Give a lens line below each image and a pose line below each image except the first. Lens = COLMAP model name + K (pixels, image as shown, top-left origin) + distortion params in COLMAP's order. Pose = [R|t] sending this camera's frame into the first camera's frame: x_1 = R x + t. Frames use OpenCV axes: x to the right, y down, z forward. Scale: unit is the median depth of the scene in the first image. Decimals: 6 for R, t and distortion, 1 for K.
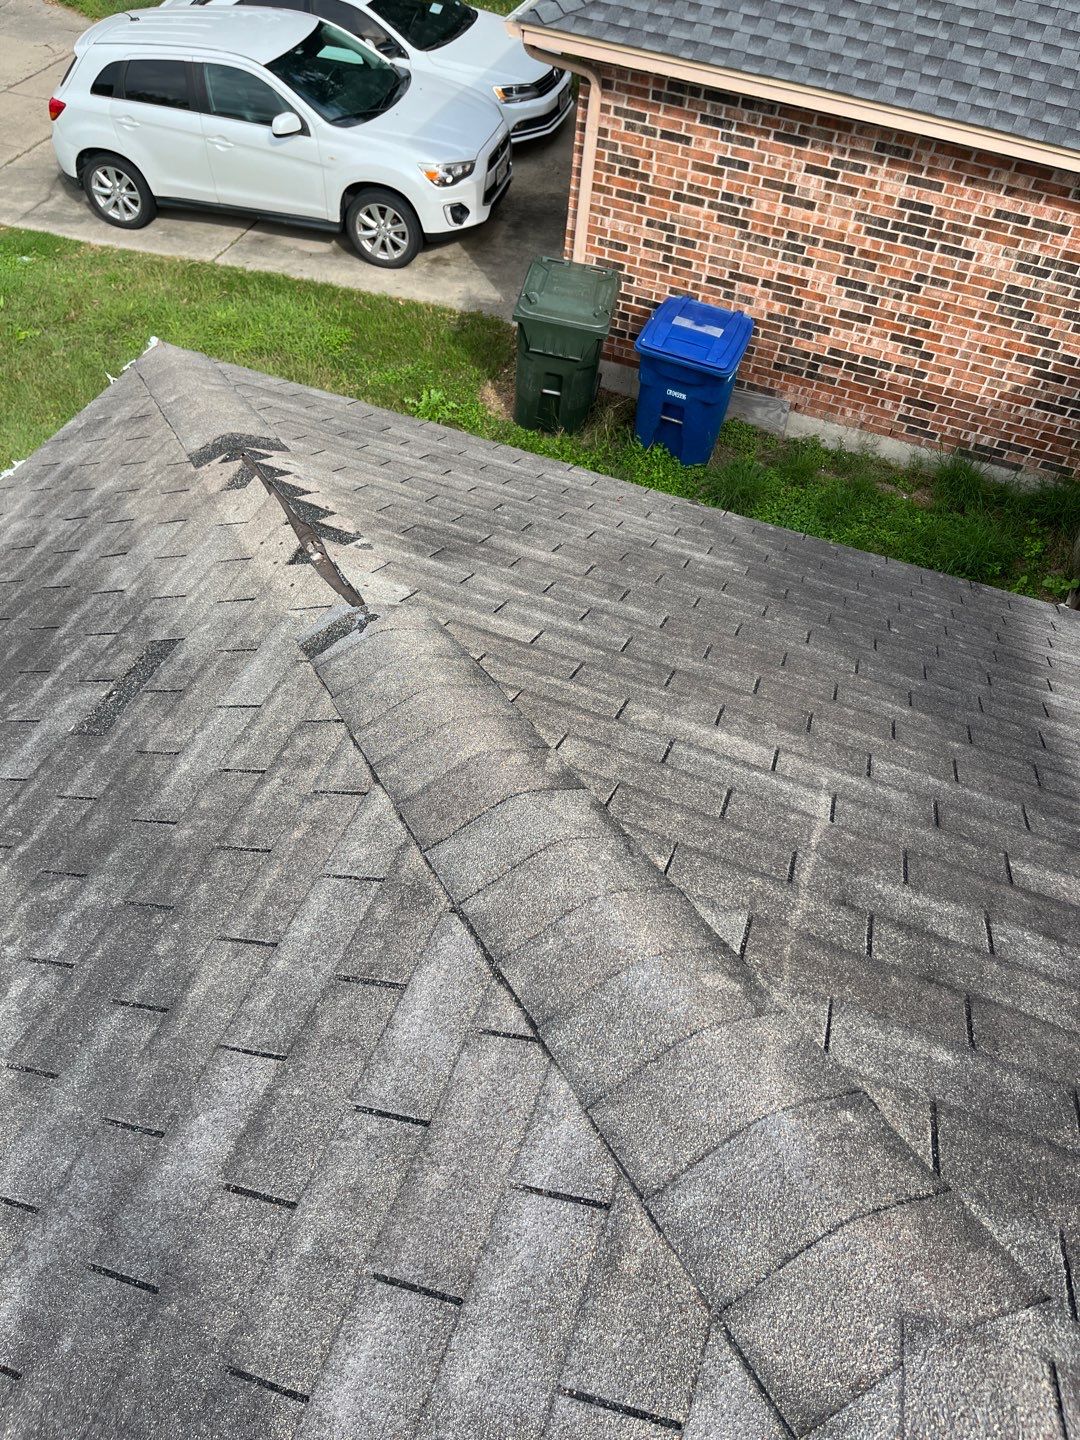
lens RADIAL K [[1085.7, 0, 541.3], [0, 1085.7, 726.2], [0, 0, 1]] dist [0.056104, -0.076396]
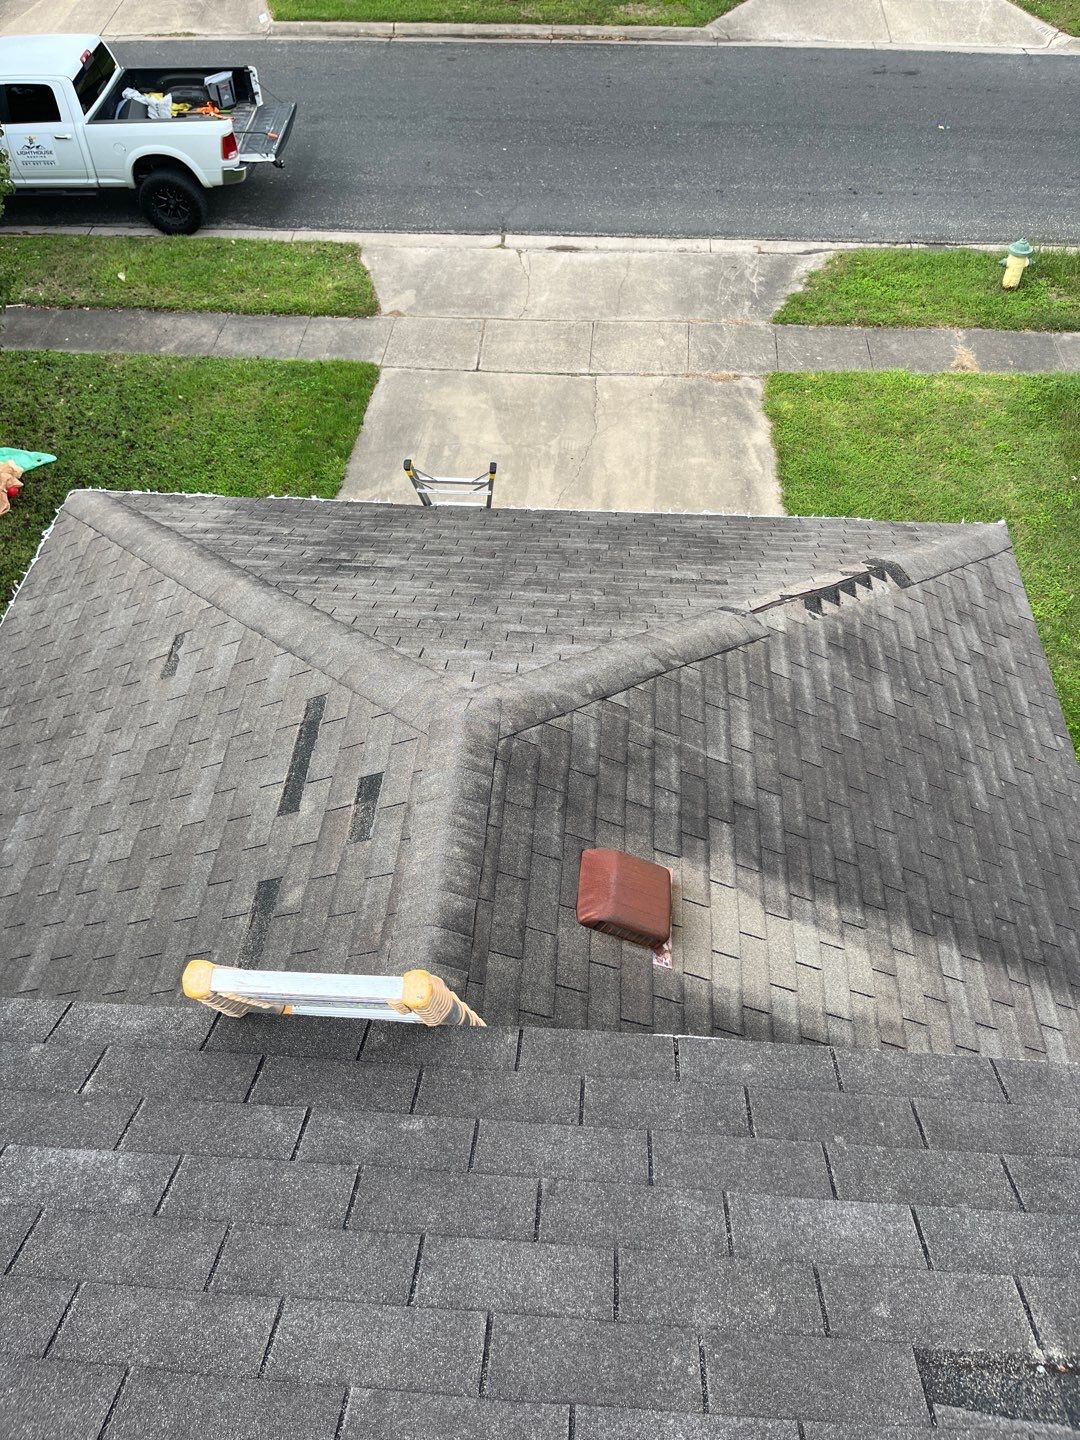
lens RADIAL K [[1085.7, 0, 542.9], [0, 1085.7, 719.2], [0, 0, 1]] dist [0.056104, -0.076396]
pose [[0.275339, 0.686065, -0.673426, 1.276021], [-0.721629, 0.610325, 0.326733, -0.363343], [0.635169, 0.396002, 0.663131, -0.661644]]
